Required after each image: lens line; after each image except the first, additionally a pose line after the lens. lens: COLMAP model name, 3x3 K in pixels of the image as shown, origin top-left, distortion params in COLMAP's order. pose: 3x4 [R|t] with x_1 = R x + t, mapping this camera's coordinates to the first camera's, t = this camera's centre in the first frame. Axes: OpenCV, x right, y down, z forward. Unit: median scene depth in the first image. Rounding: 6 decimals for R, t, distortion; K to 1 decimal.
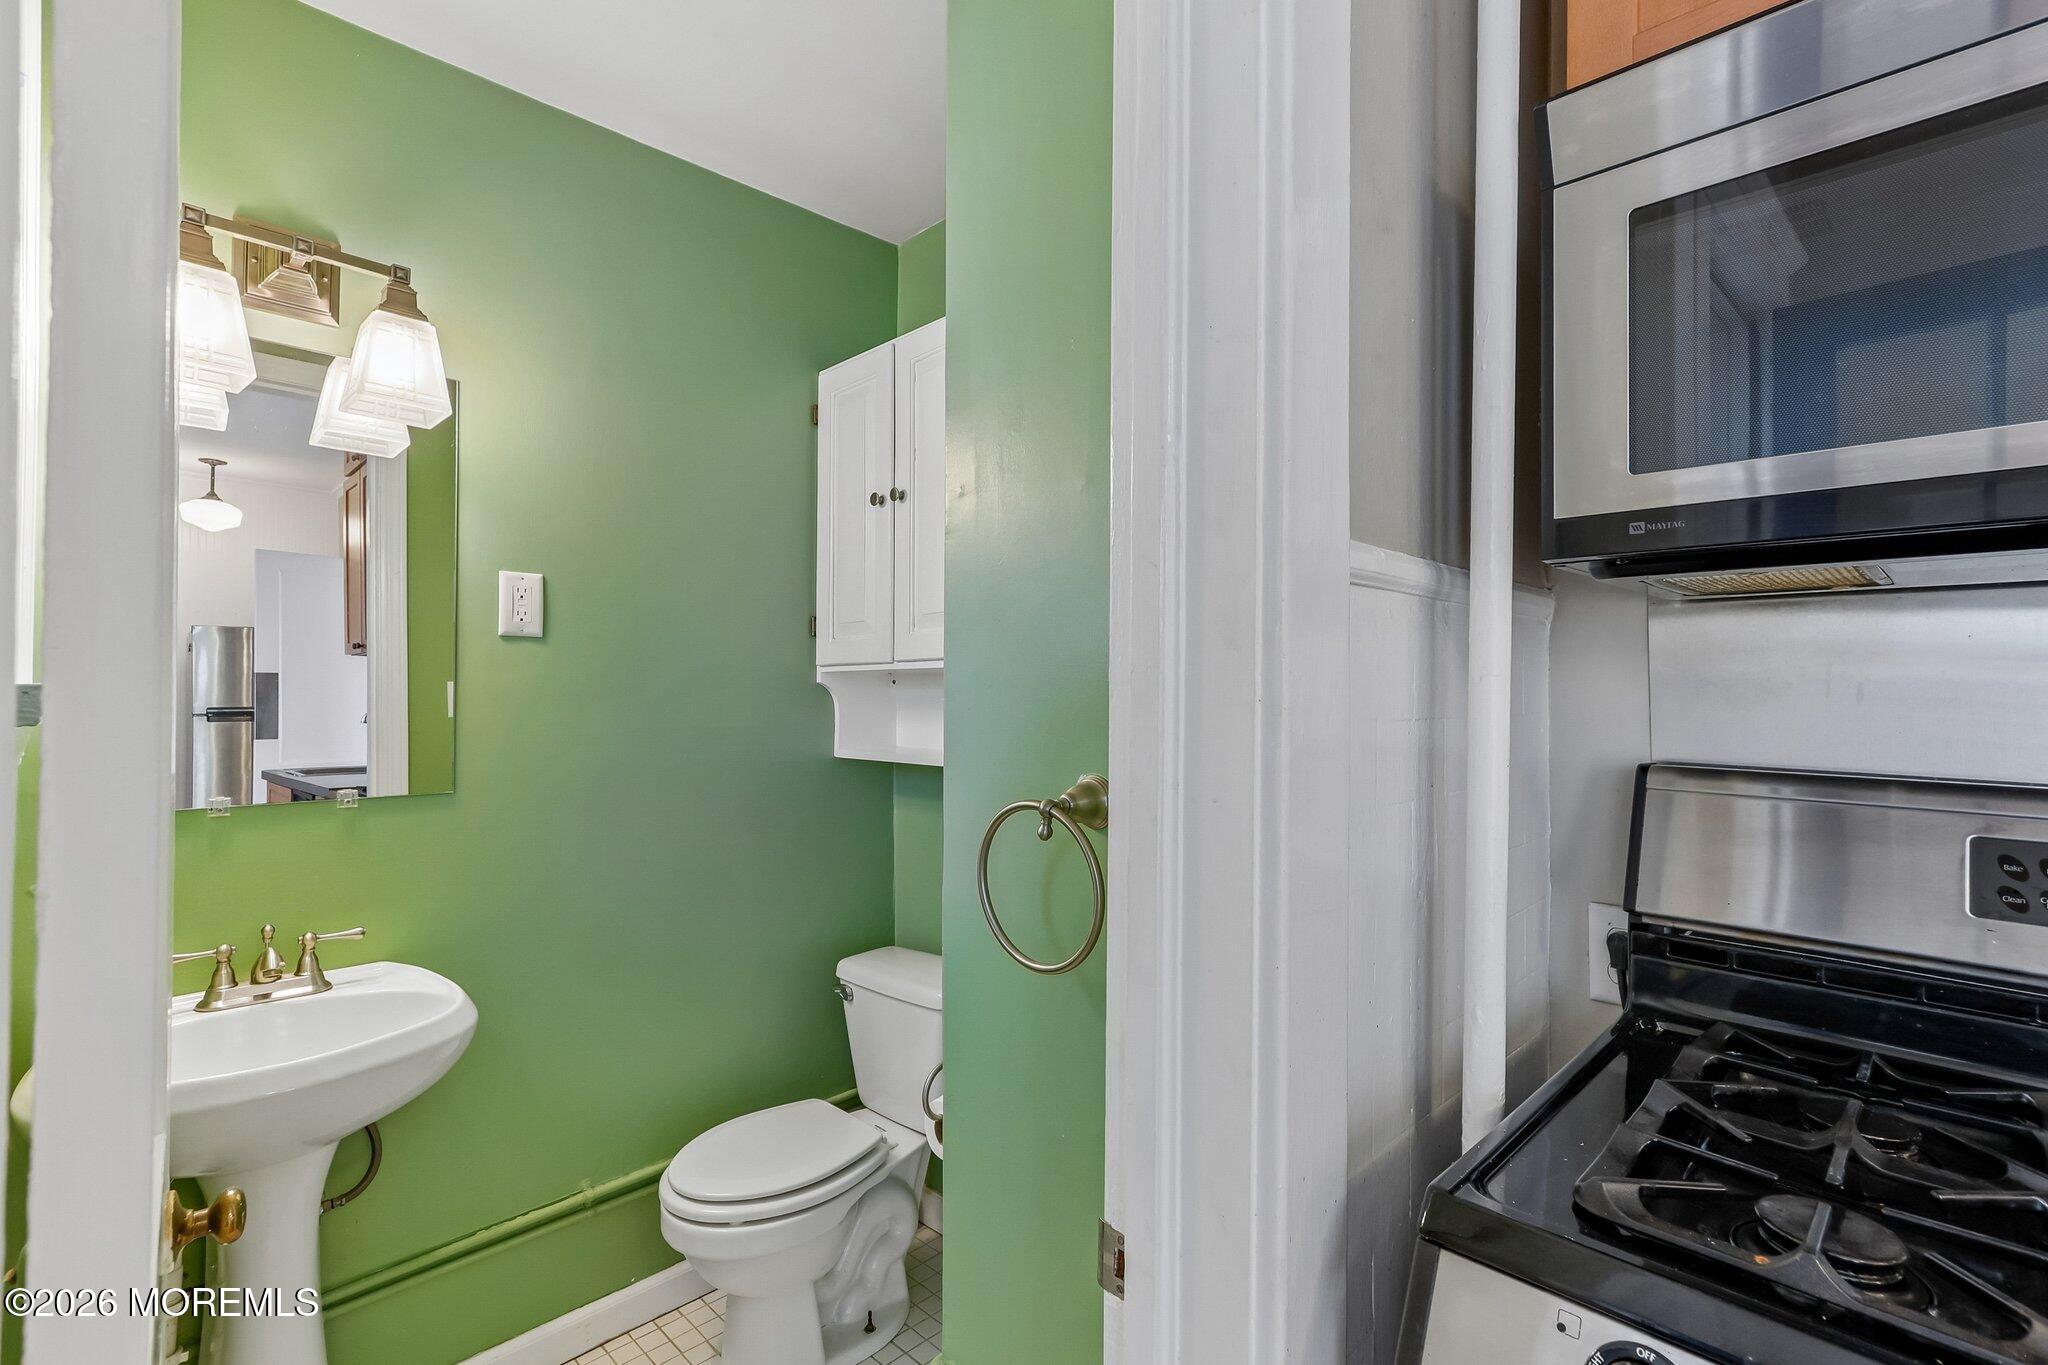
lens RADIAL K [[952.6, 0, 1019.1], [0, 952.6, 678.4], [0, 0, 1]] dist [-0.003053, 0.005195]
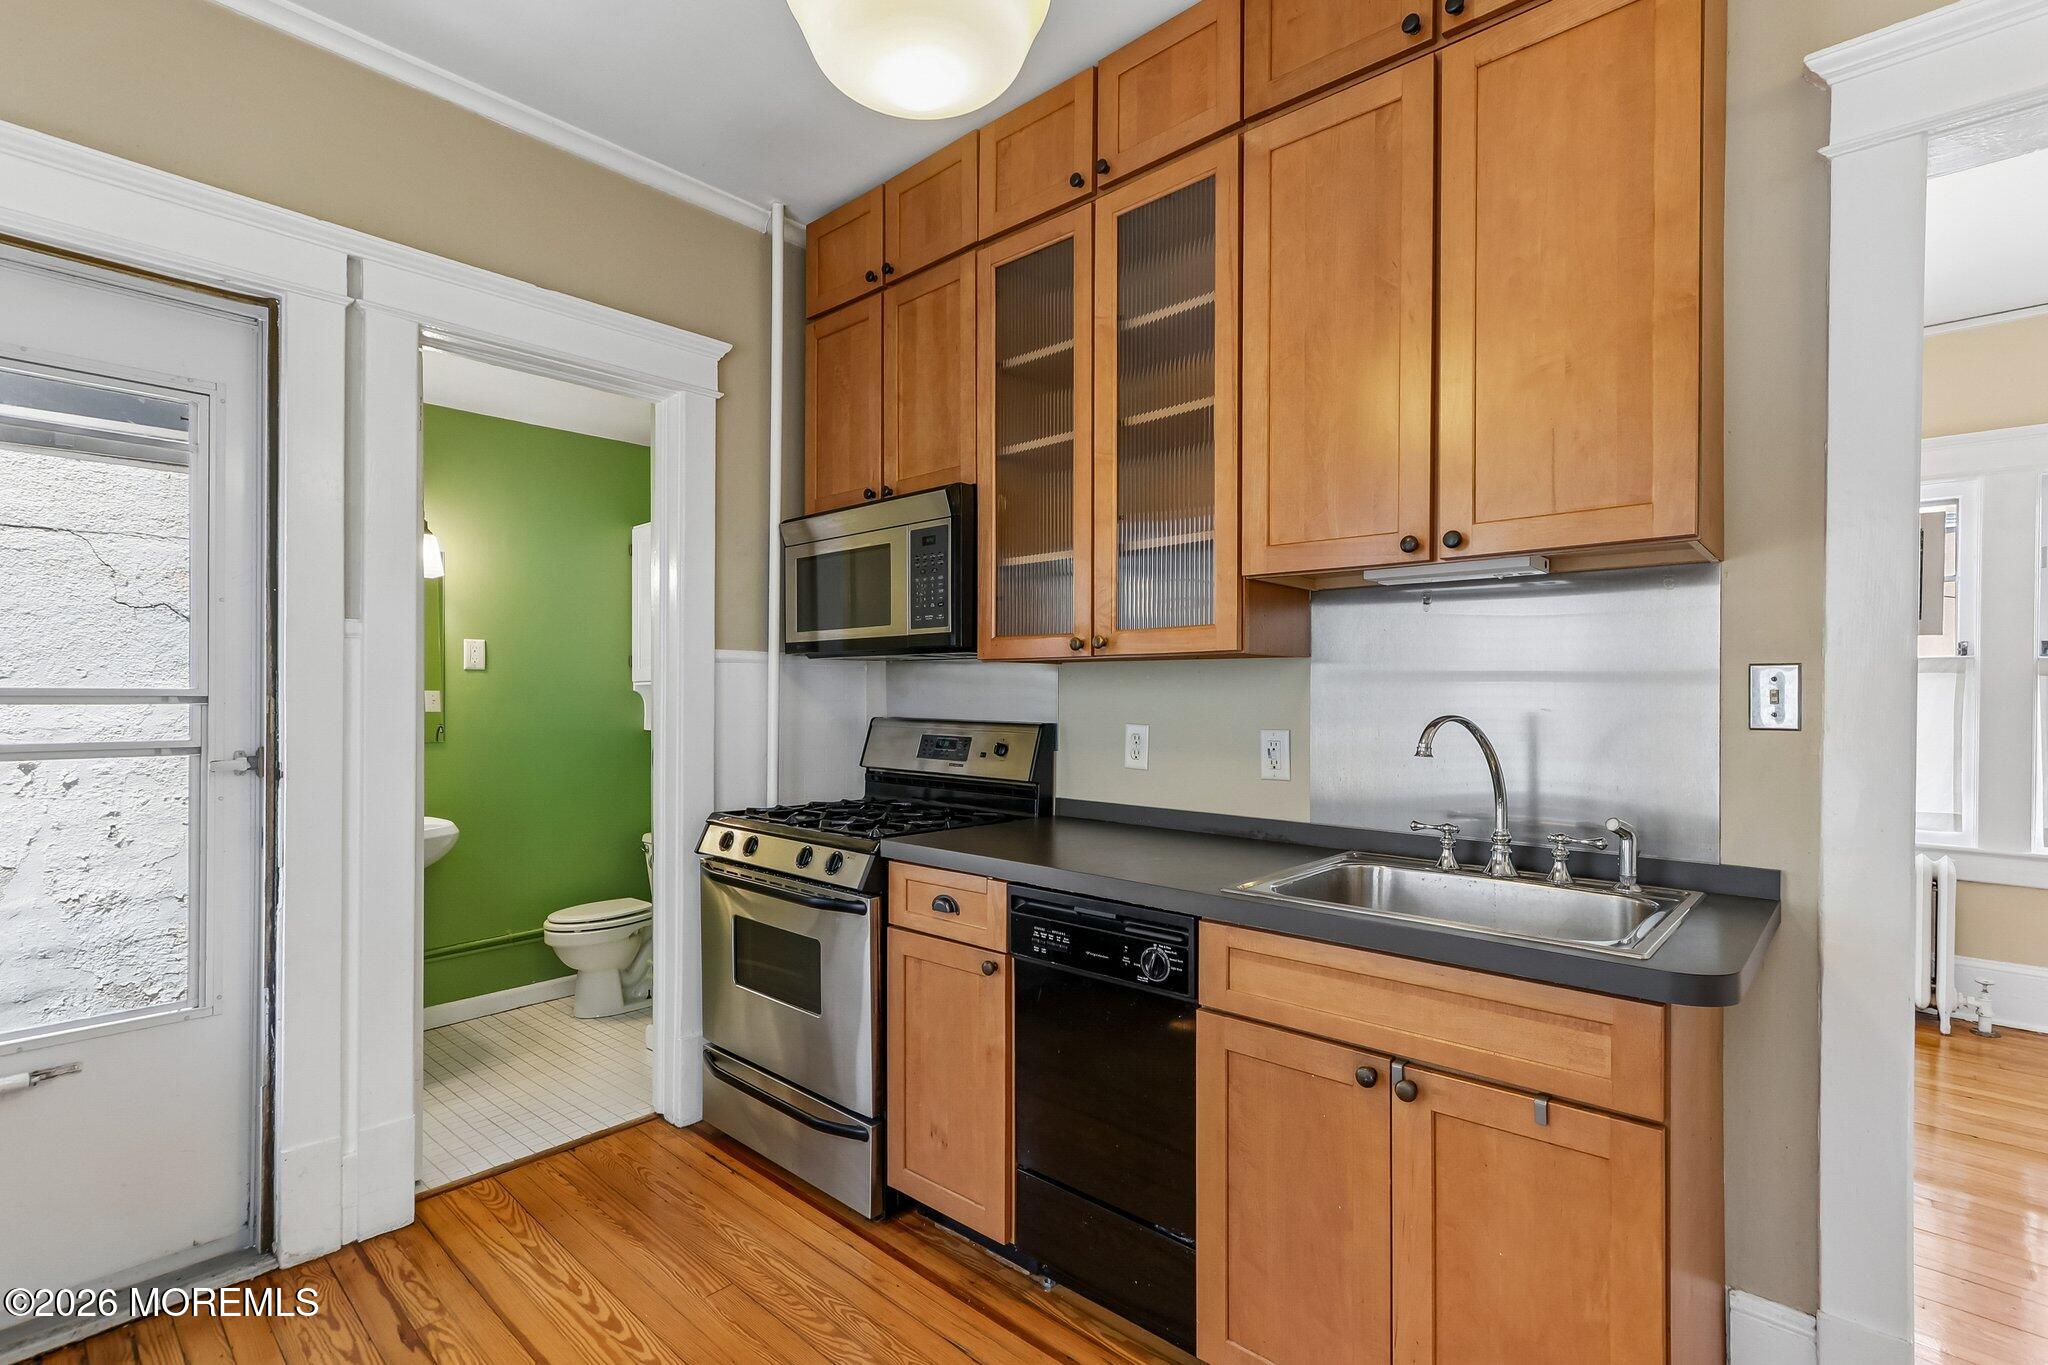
lens RADIAL K [[952.6, 0, 1023.4], [0, 952.6, 694.7], [0, 0, 1]] dist [-0.003053, 0.005195]
pose [[0.998304, -0.004424, 0.058040, 0.951632], [0.003901, 0.999951, 0.009117, -0.005233], [-0.058077, -0.008875, 0.998273, -1.972951]]
